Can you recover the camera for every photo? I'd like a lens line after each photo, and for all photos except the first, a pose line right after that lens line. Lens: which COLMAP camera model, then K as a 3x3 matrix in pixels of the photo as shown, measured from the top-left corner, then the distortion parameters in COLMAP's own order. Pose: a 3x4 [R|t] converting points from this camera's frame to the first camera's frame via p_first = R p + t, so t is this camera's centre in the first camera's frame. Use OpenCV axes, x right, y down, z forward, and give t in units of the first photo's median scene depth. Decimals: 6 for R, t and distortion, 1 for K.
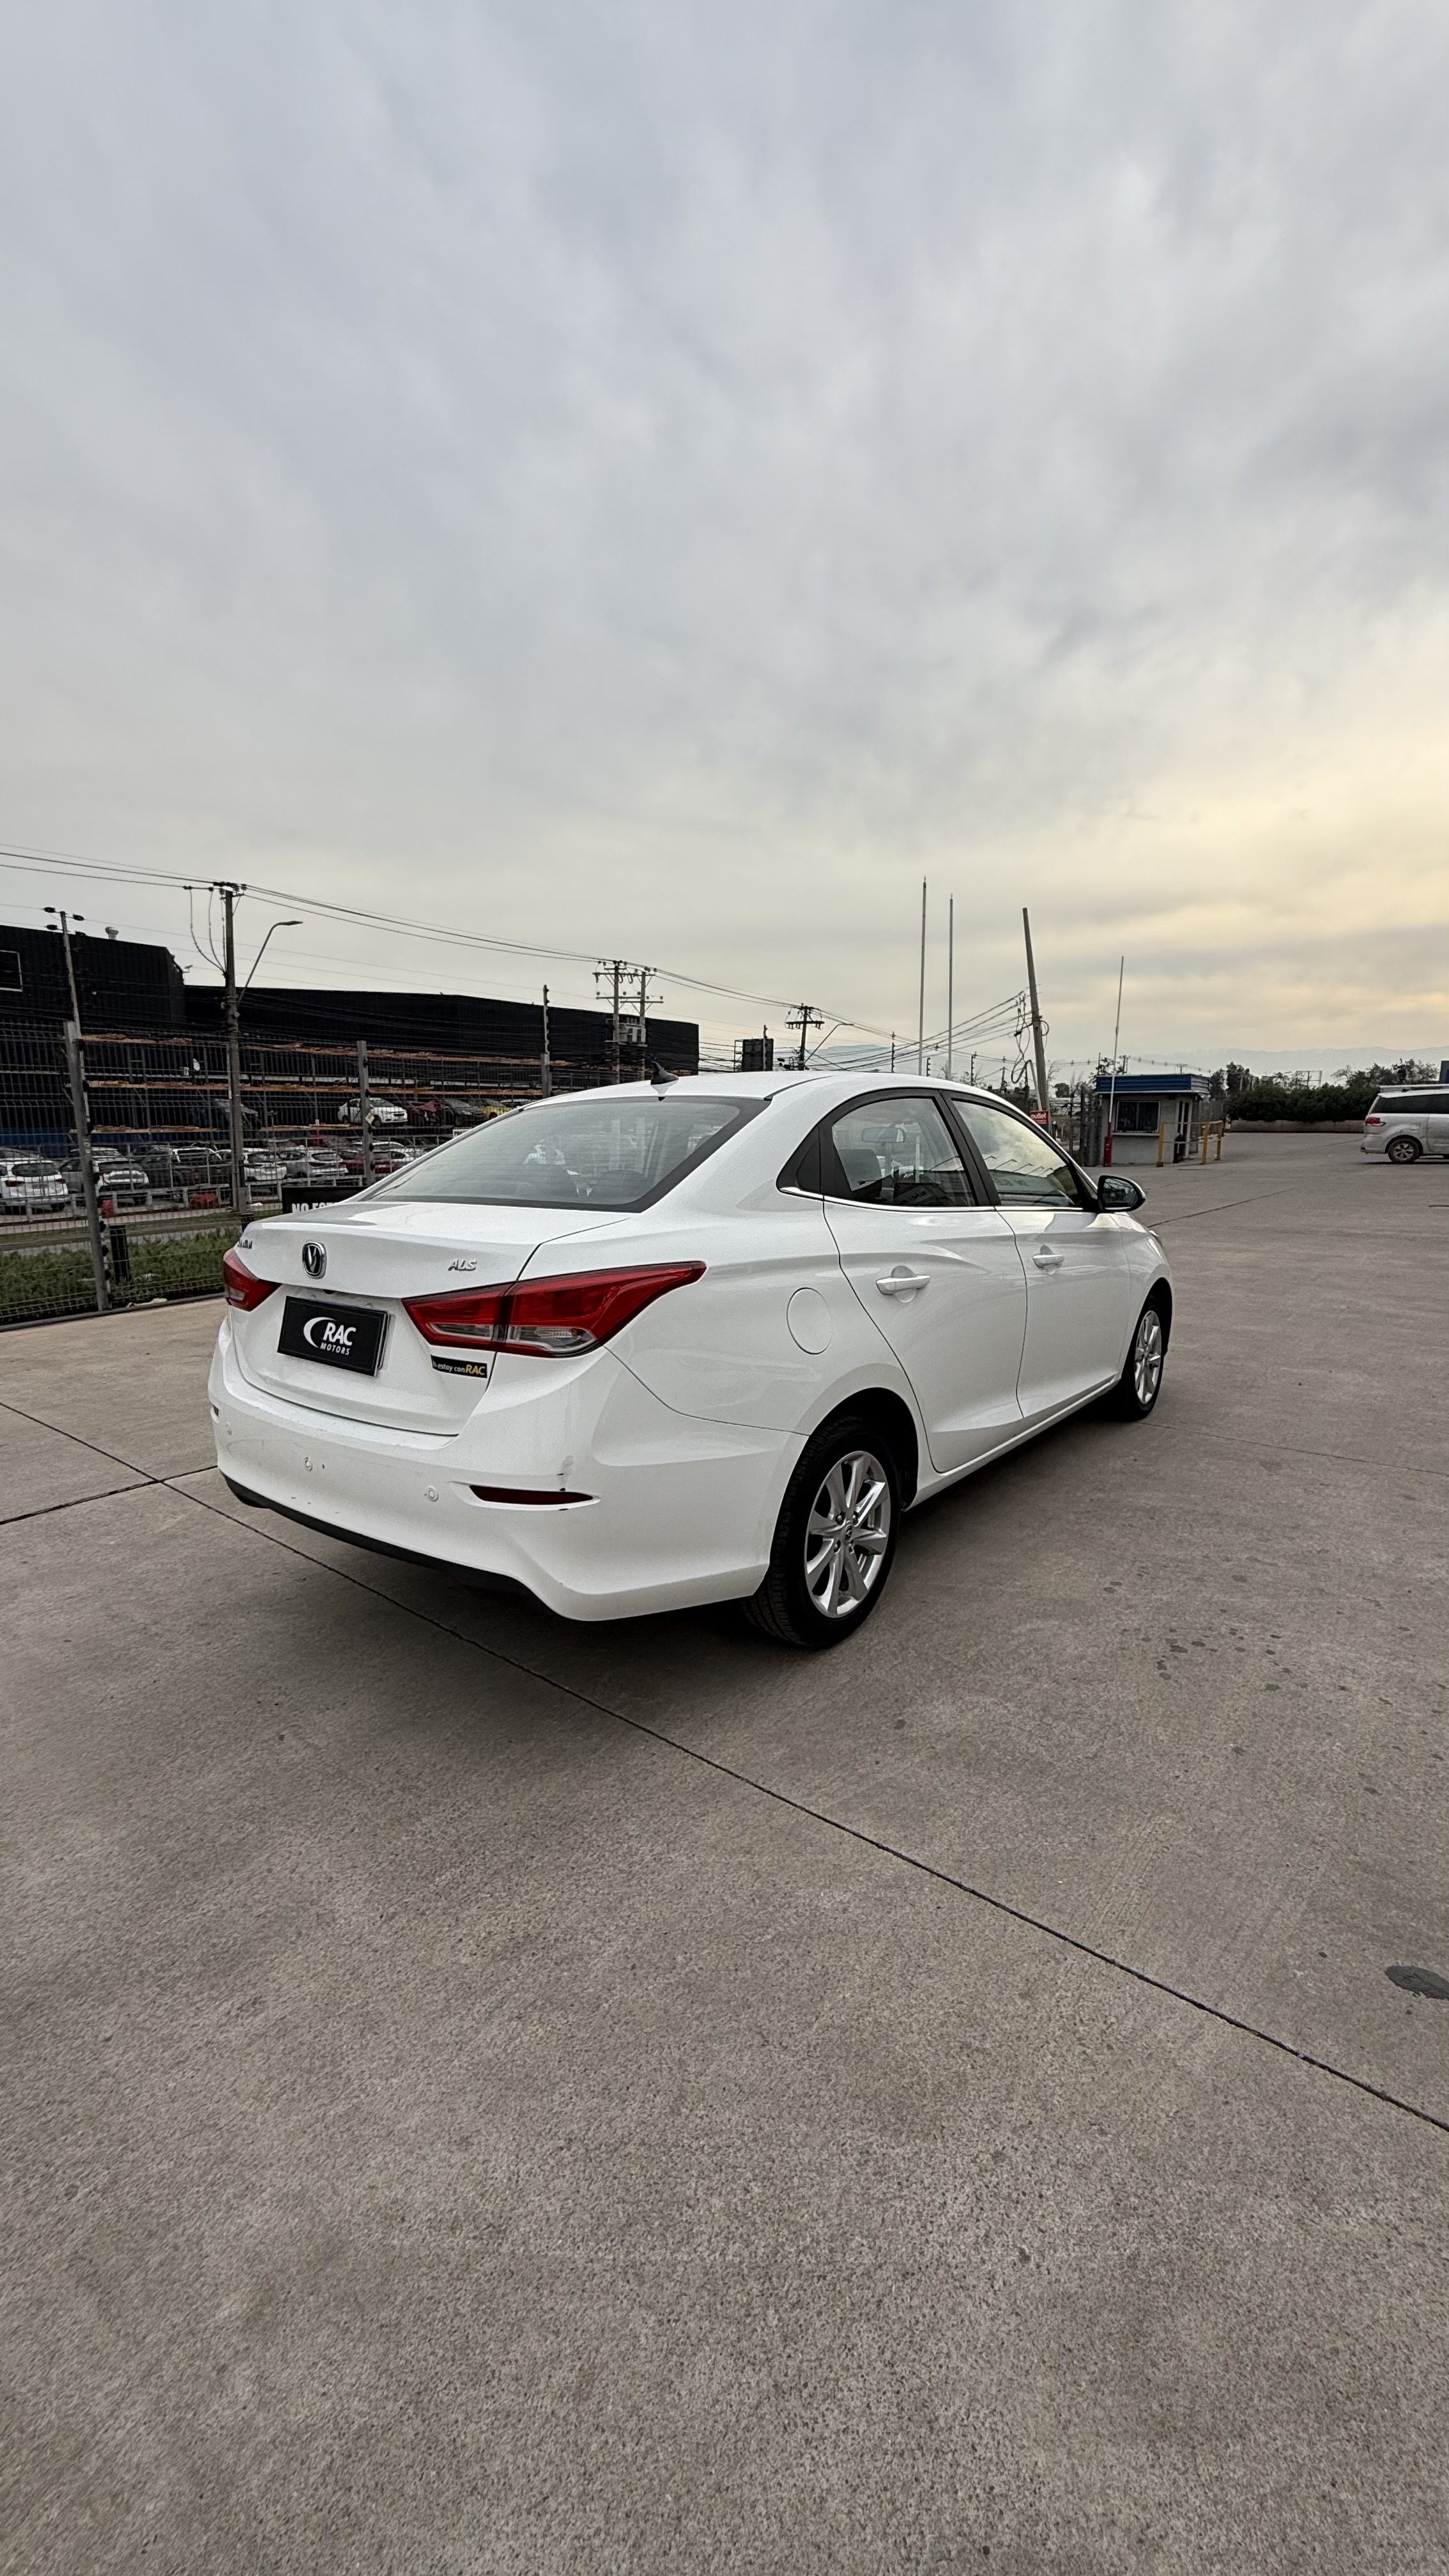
lens RADIAL K [[1020.4, 0, 727.1], [0, 1020.4, 1287.9], [0, 0, 1]] dist [-0.000171, 0.000058]
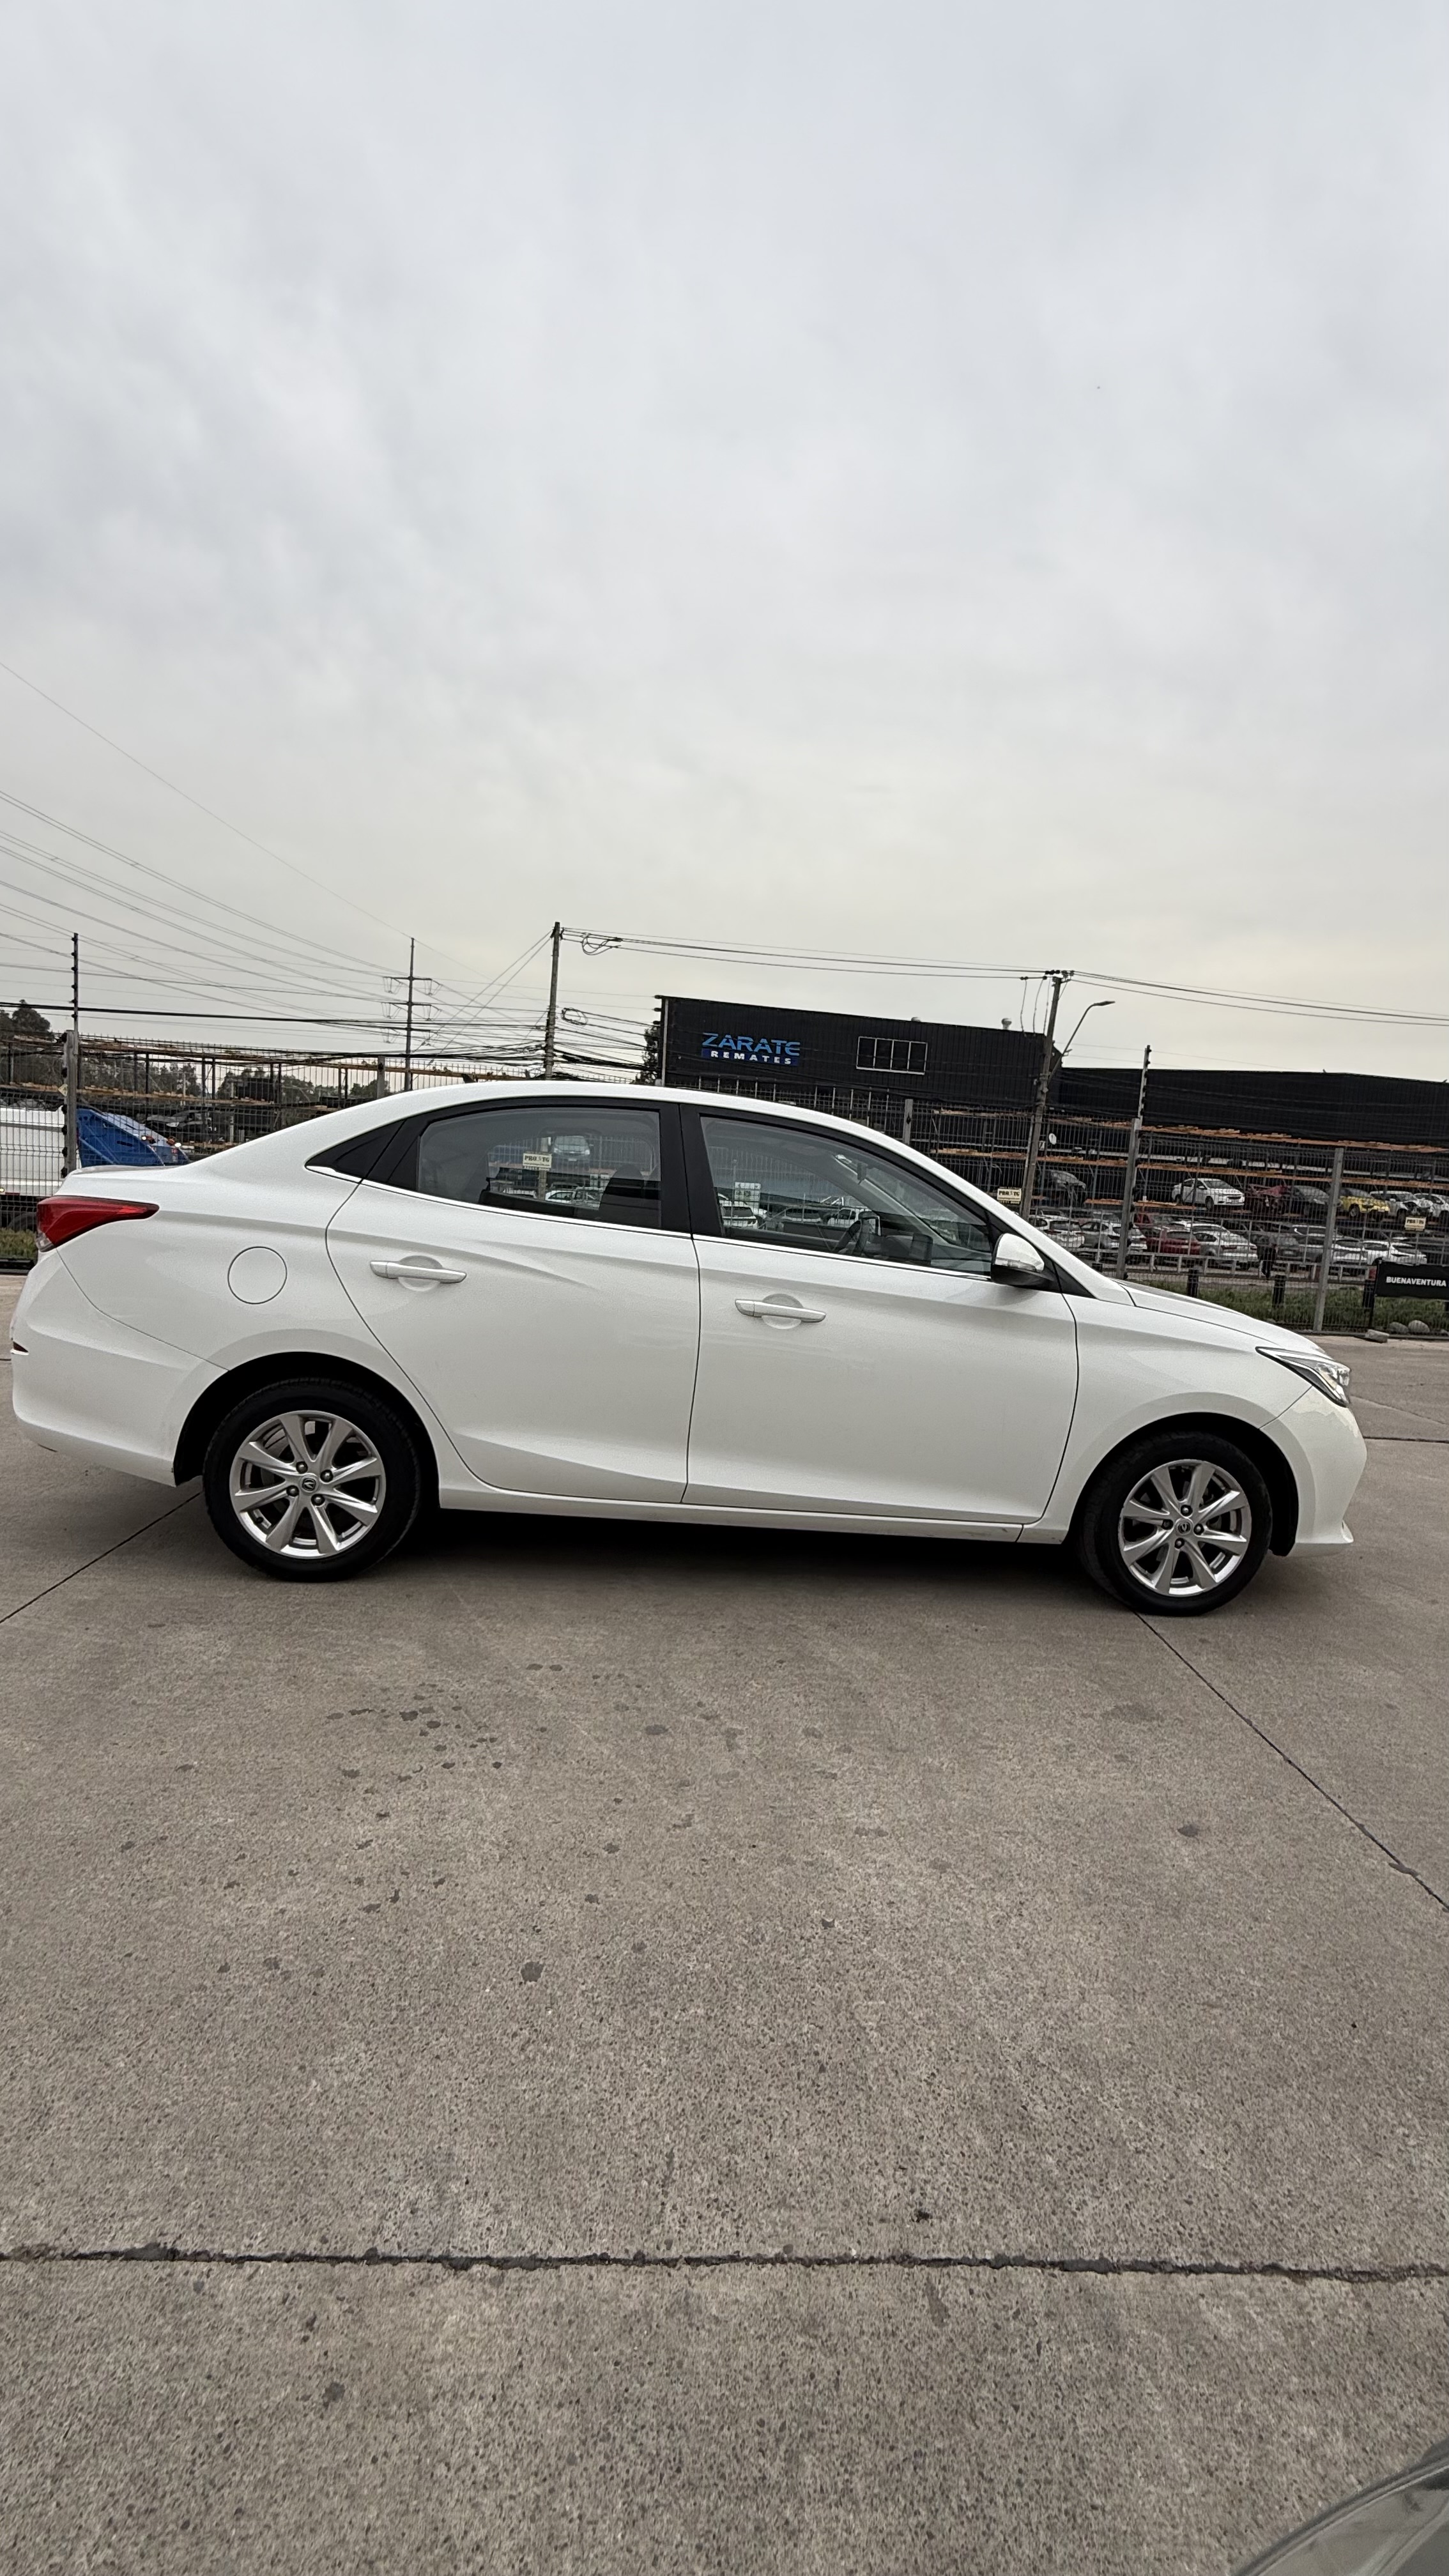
lens RADIAL K [[1020.4, 0, 727.1], [0, 1020.4, 1287.9], [0, 0, 1]] dist [-0.000171, 0.000058]
pose [[0.678235, 0.137337, -0.721897, 0.361072], [-0.192600, 0.981261, 0.005728, -0.017634], [0.709156, 0.135153, 0.691977, 0.163831]]
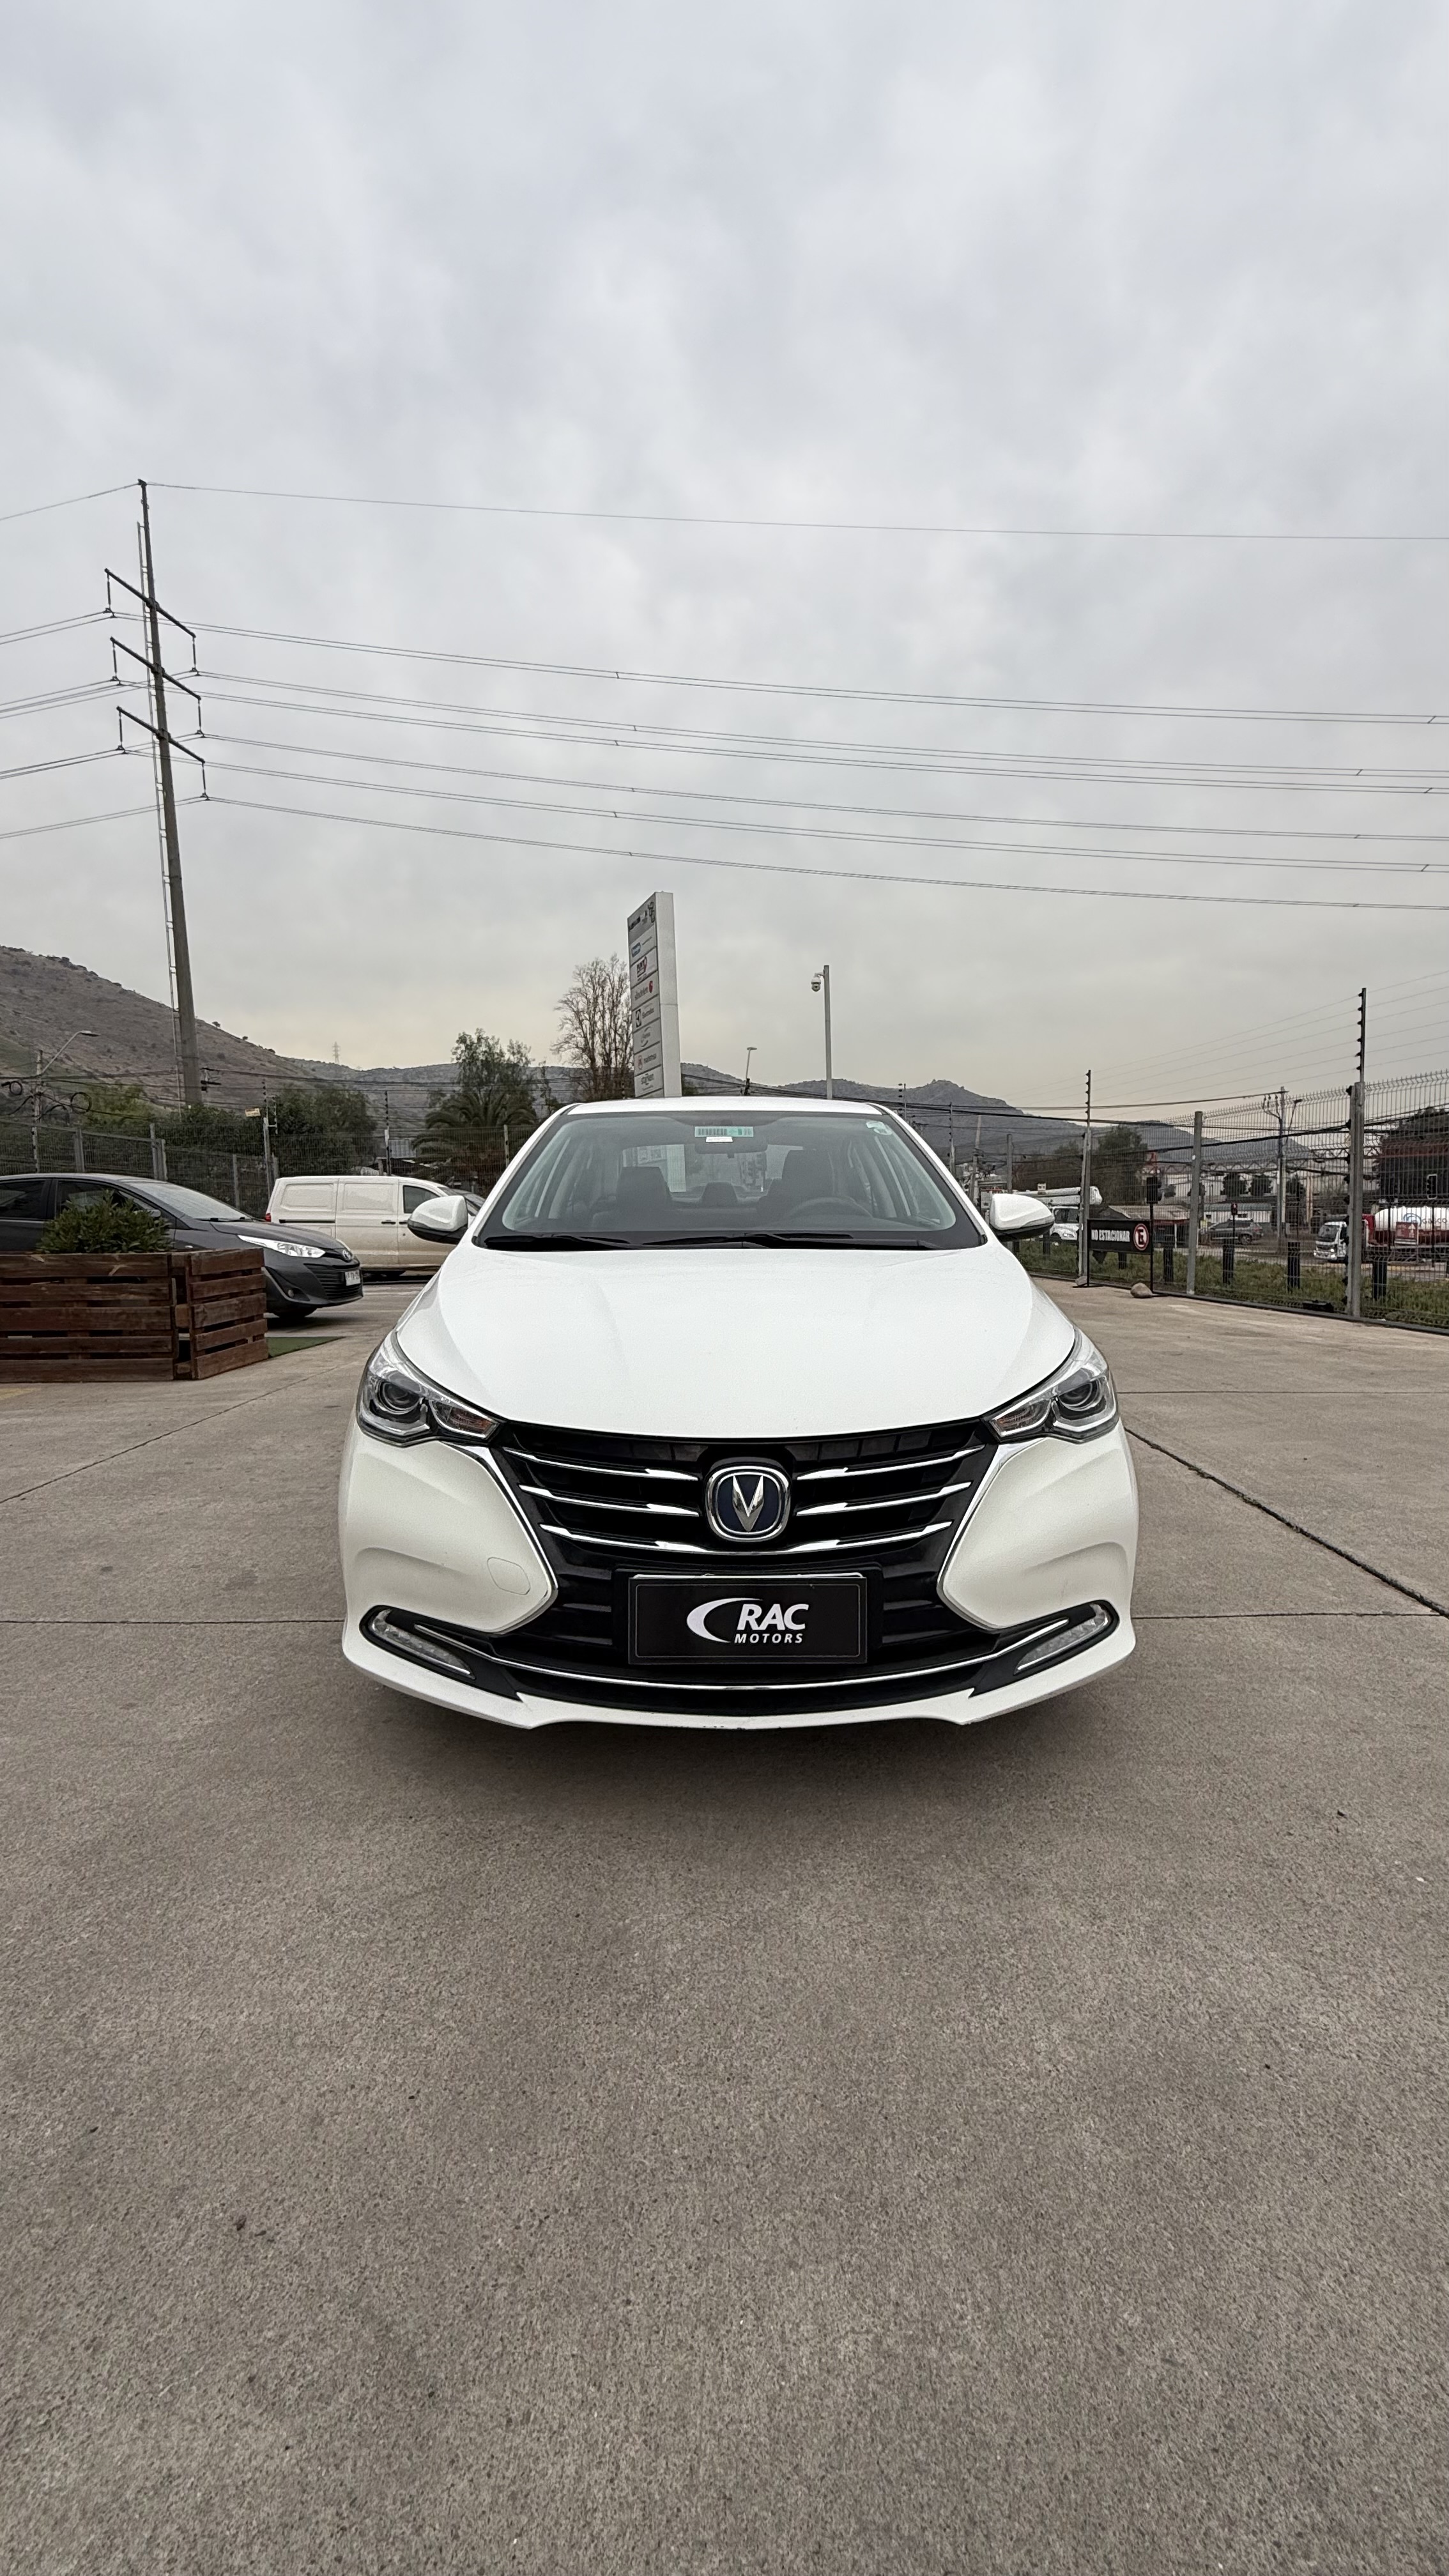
lens RADIAL K [[1020.4, 0, 727.1], [0, 1020.4, 1287.9], [0, 0, 1]] dist [-0.000171, 0.000058]
pose [[-0.774304, 0.069693, -0.628964, 0.330728], [-0.079582, 0.975302, 0.206042, -0.102861], [0.627789, 0.209593, -0.749634, 0.808344]]
